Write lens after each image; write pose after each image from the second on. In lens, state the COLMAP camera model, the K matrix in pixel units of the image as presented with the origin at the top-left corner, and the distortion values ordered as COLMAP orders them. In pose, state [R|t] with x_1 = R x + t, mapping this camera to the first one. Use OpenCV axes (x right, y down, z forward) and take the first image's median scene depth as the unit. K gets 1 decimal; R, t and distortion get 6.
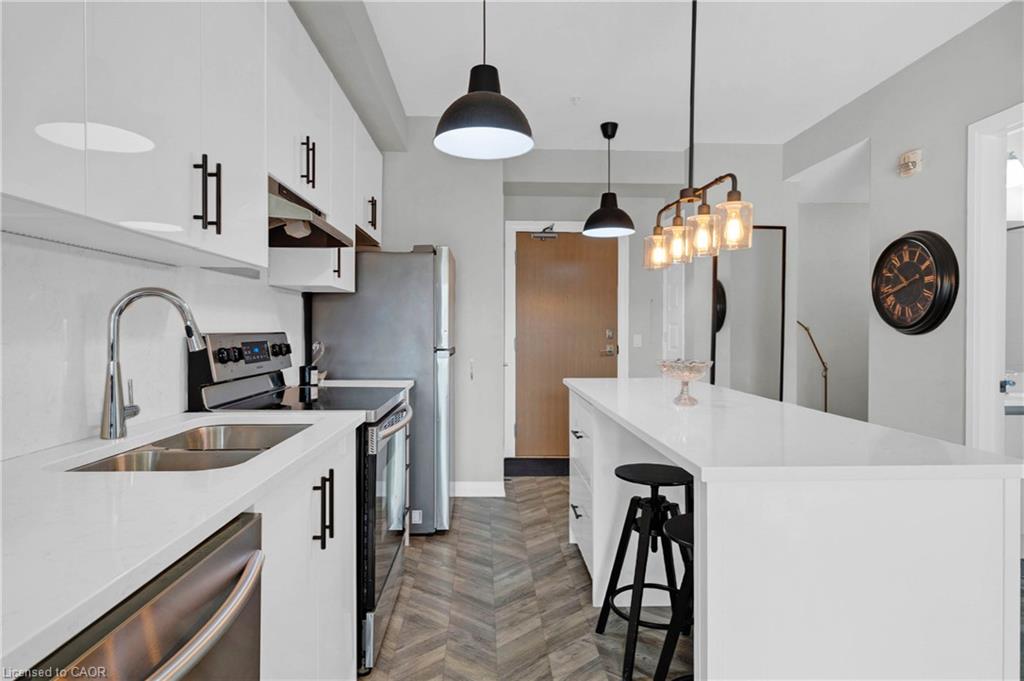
lens RADIAL K [[563.7, 0, 512.0], [0, 563.7, 340.5], [0, 0, 1]] dist [-0.003211, -0.000610]
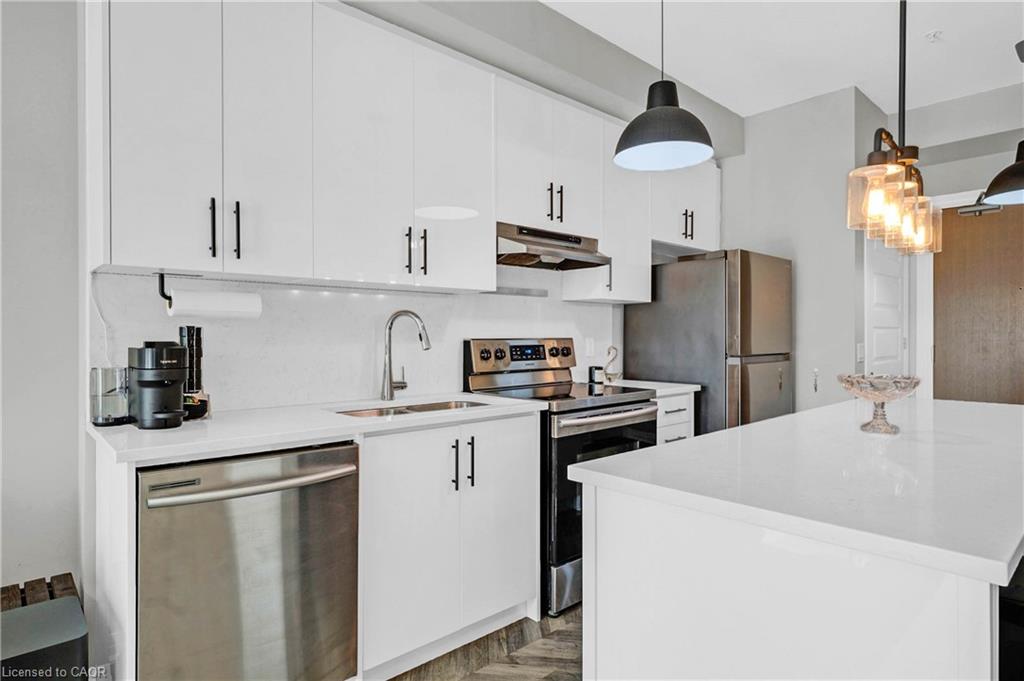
lens RADIAL K [[563.7, 0, 512.0], [0, 563.7, 340.5], [0, 0, 1]] dist [-0.003211, -0.000610]
pose [[0.650121, 0.003144, -0.759824, 0.560240], [-0.010457, 0.999934, -0.004810, -0.002274], [0.759759, 0.011073, 0.650111, 0.118038]]
